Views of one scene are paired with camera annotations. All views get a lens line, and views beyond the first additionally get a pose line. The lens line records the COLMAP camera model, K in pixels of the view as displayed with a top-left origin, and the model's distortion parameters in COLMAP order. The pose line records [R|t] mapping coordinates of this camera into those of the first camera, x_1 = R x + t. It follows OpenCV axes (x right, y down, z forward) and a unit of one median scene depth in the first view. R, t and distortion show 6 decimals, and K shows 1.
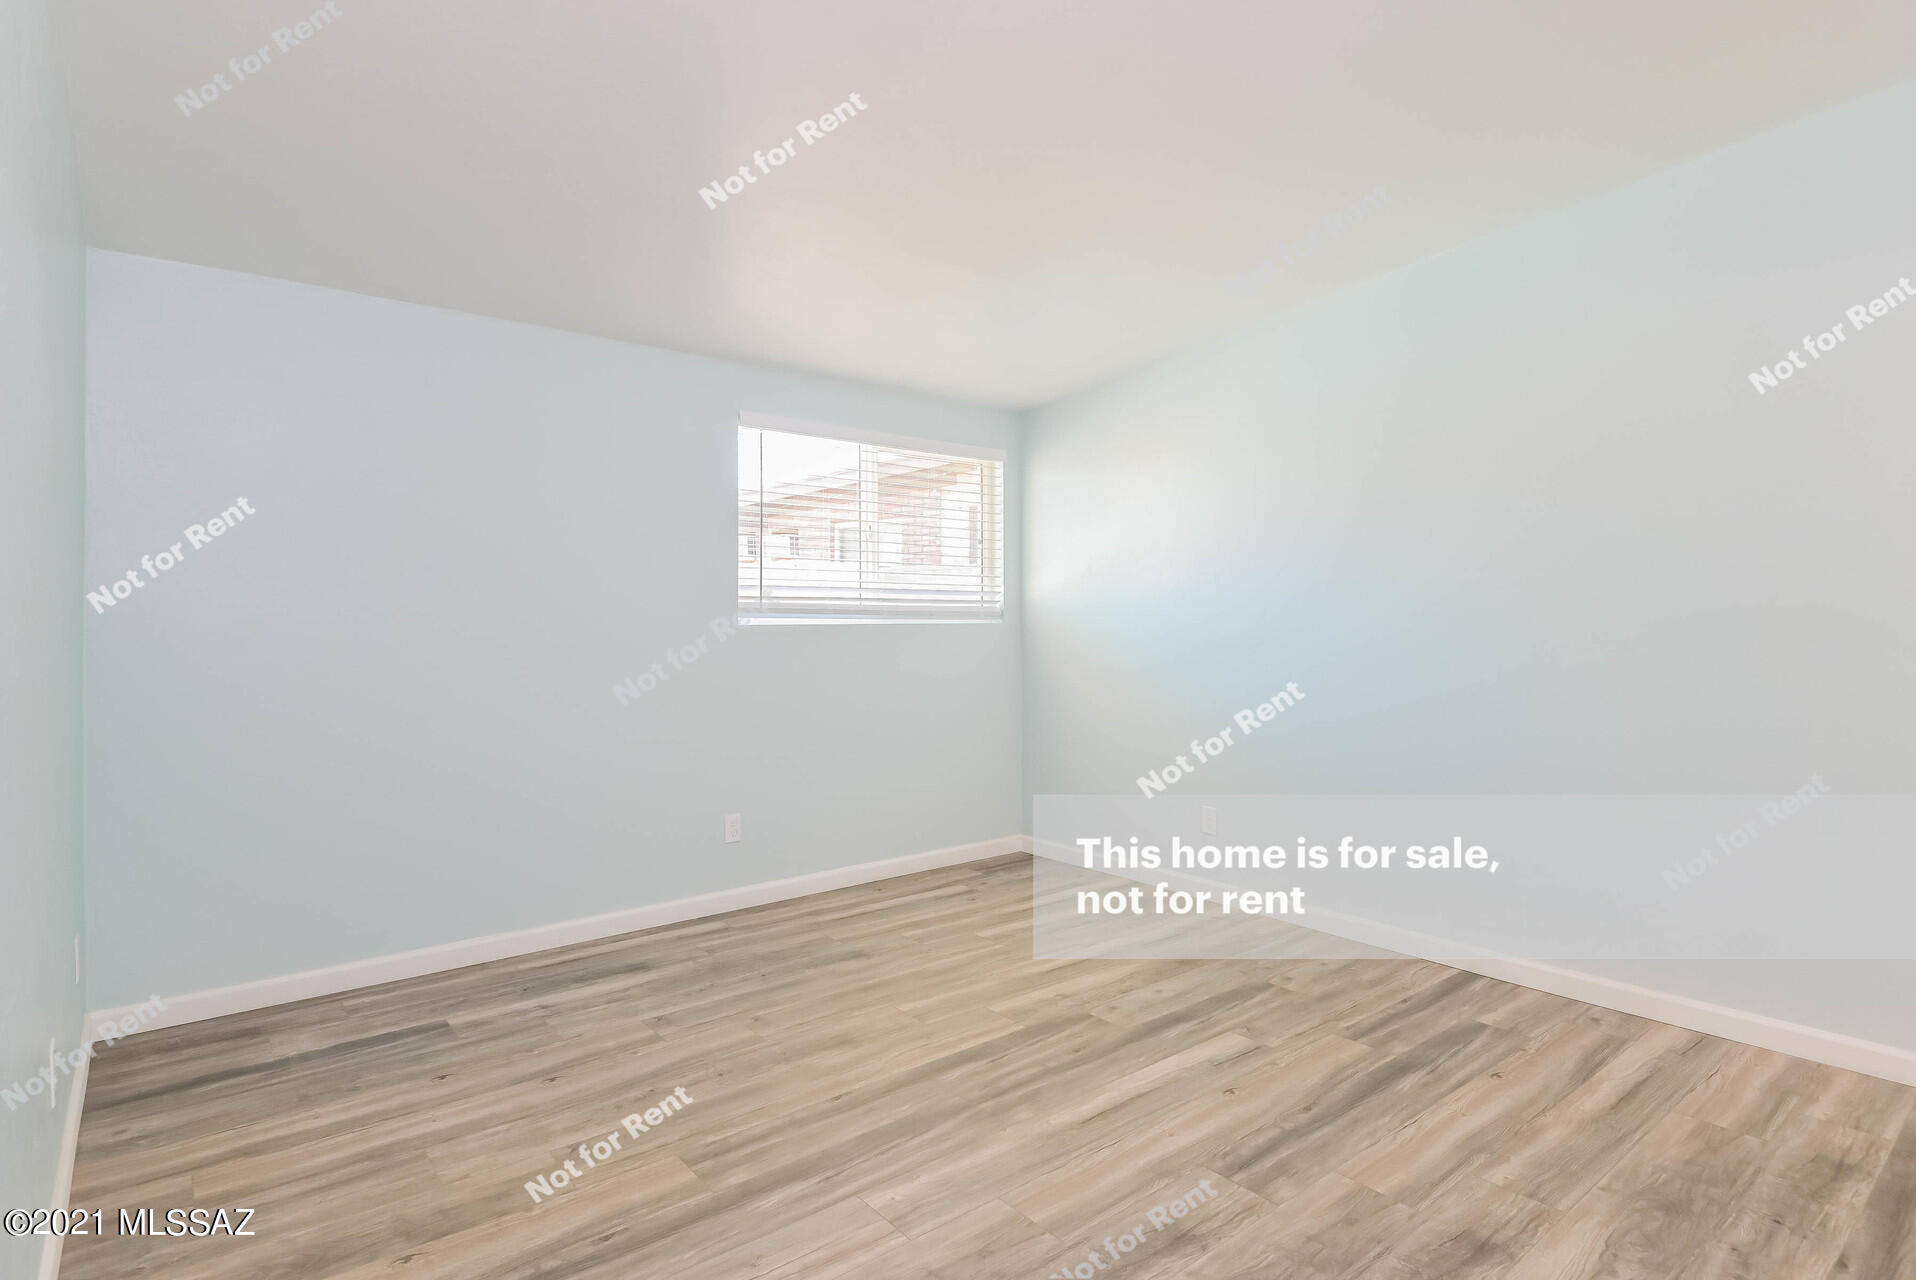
lens RADIAL K [[975.3, 0, 951.5], [0, 975.3, 628.1], [0, 0, 1]] dist [0.020107, -0.004468]
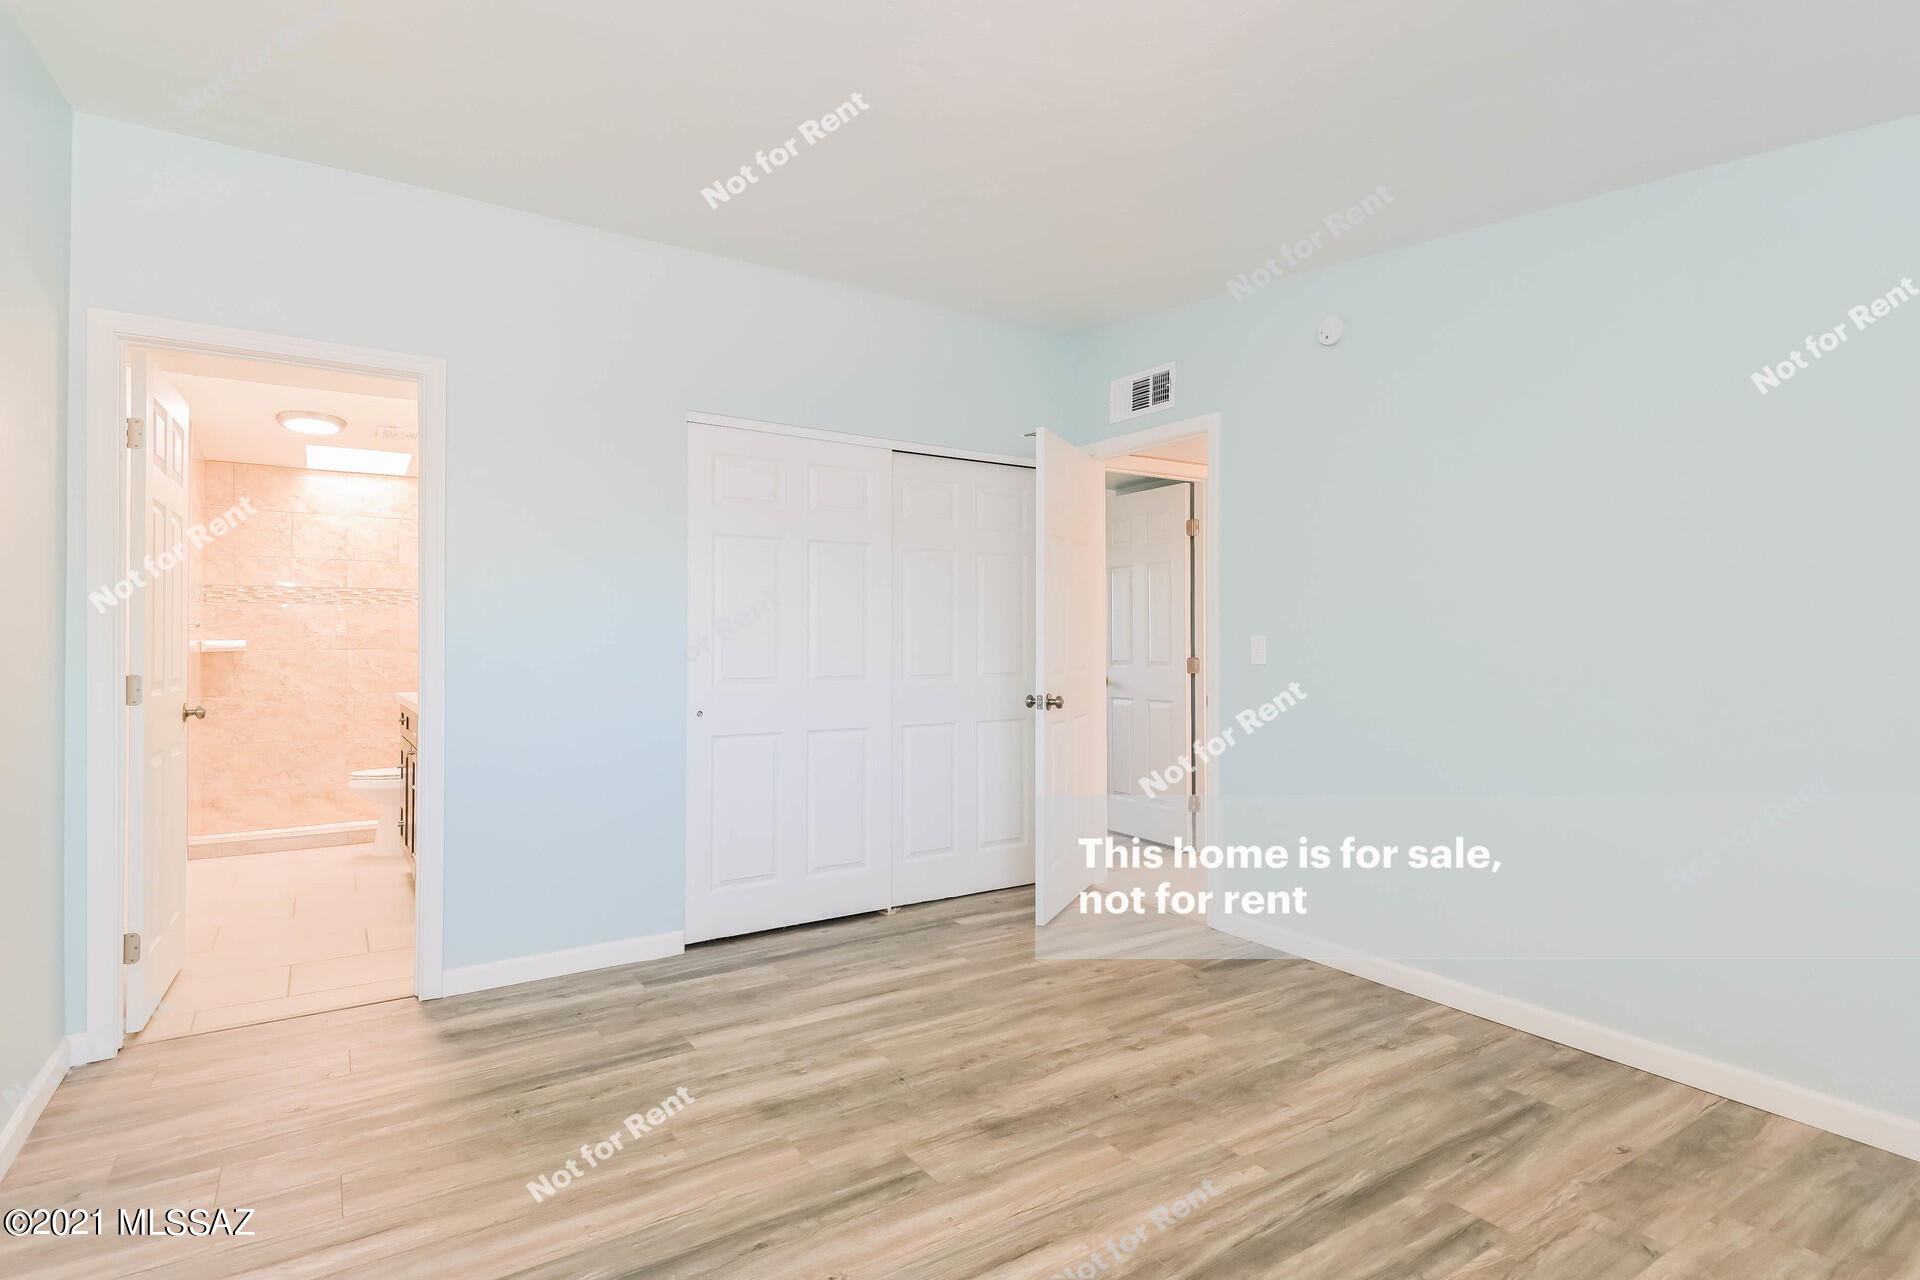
lens RADIAL K [[977.3, 0, 947.0], [0, 977.3, 629.3], [0, 0, 1]] dist [0.020107, -0.004468]
pose [[-0.994189, -0.002155, 0.107627, 0.111887], [-0.001868, 0.999994, 0.002770, -0.014518], [-0.107633, 0.002553, -0.994187, 1.585689]]
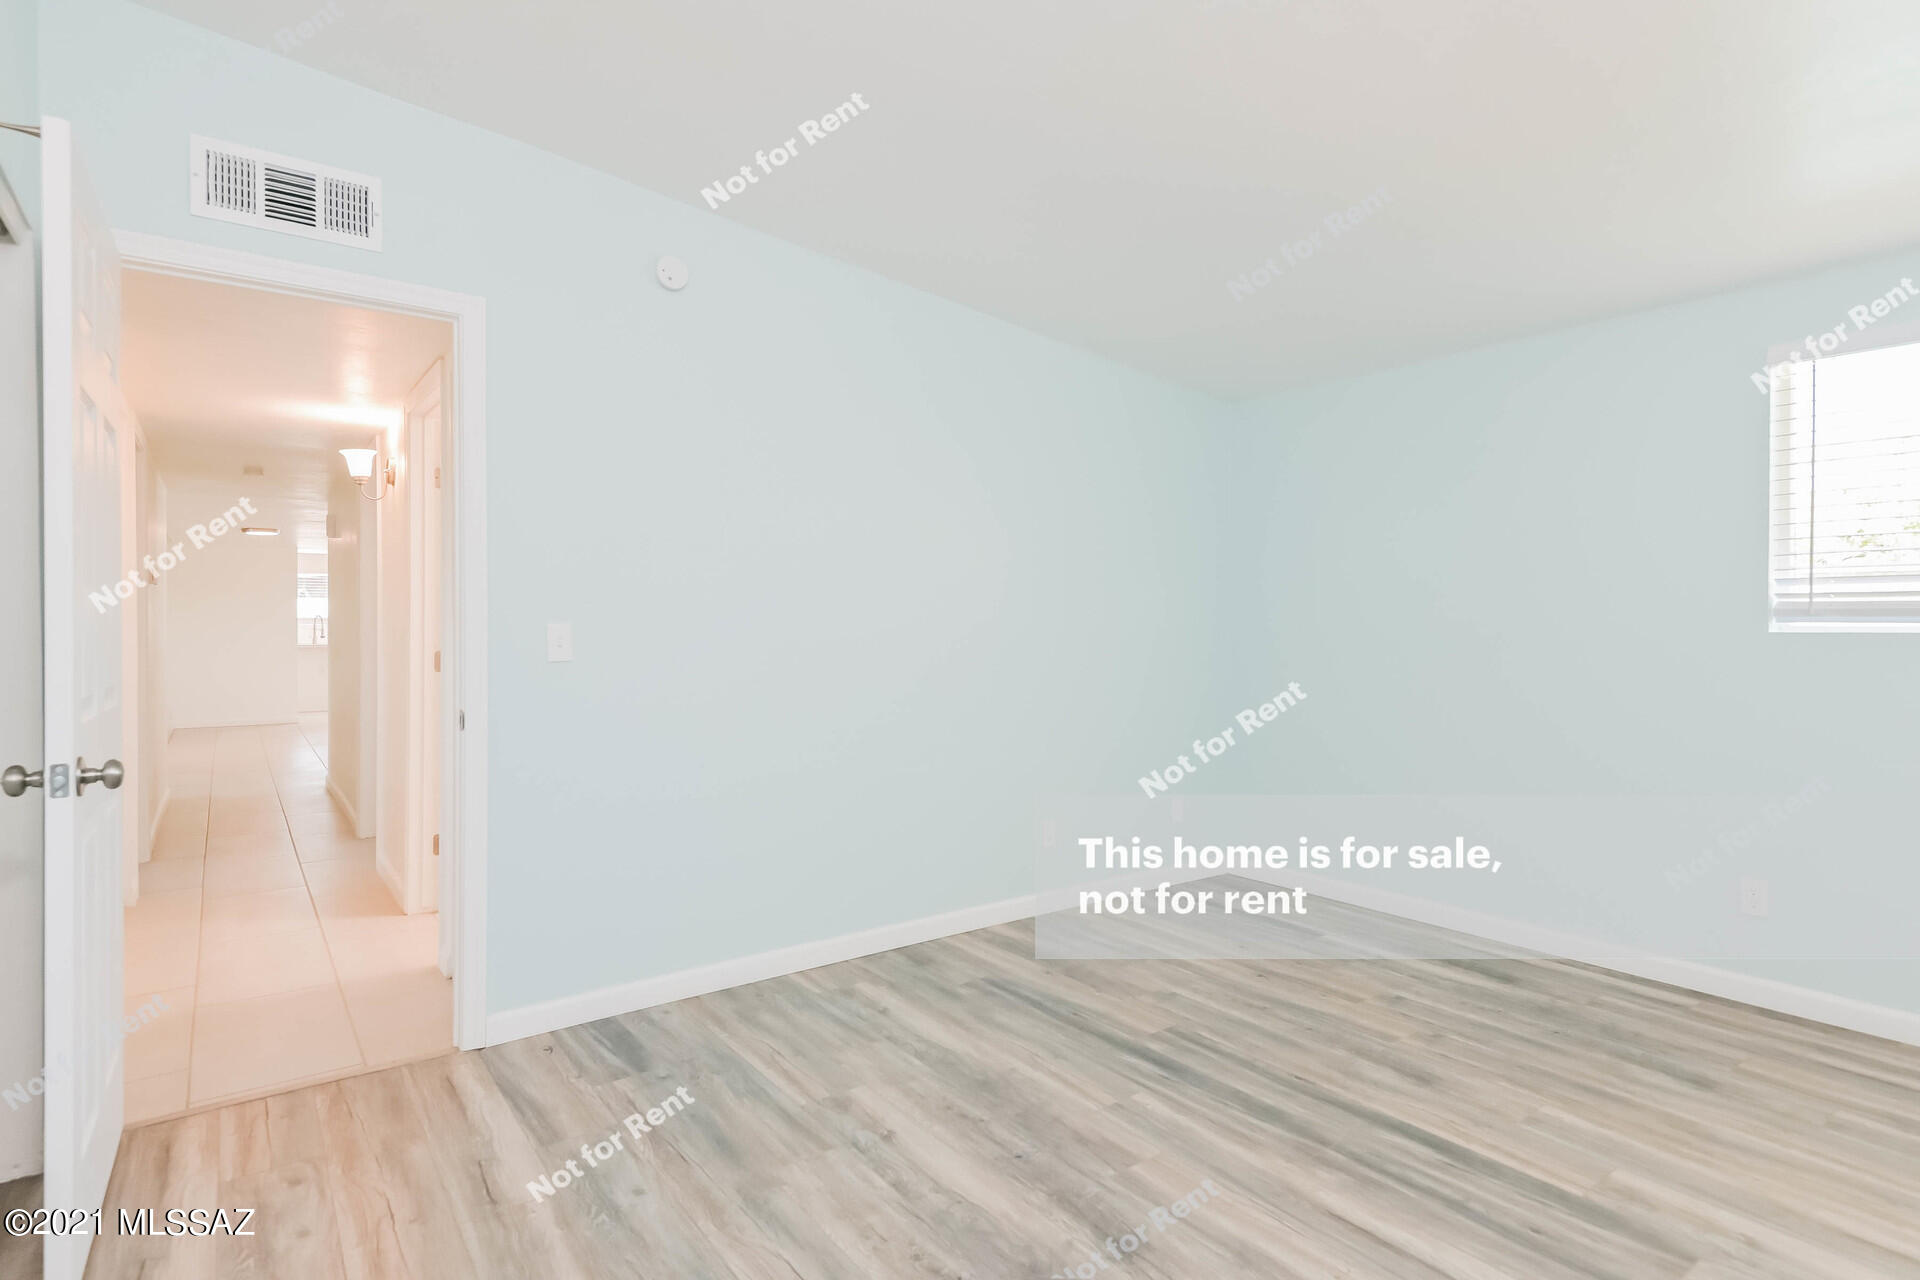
lens RADIAL K [[977.3, 0, 944.8], [0, 977.3, 644.6], [0, 0, 1]] dist [0.020107, -0.004468]
pose [[-0.048123, 0.020978, -0.998621, 0.862806], [-0.008633, 0.999733, 0.021417, -0.006372], [0.998804, 0.009652, -0.047929, 0.603204]]
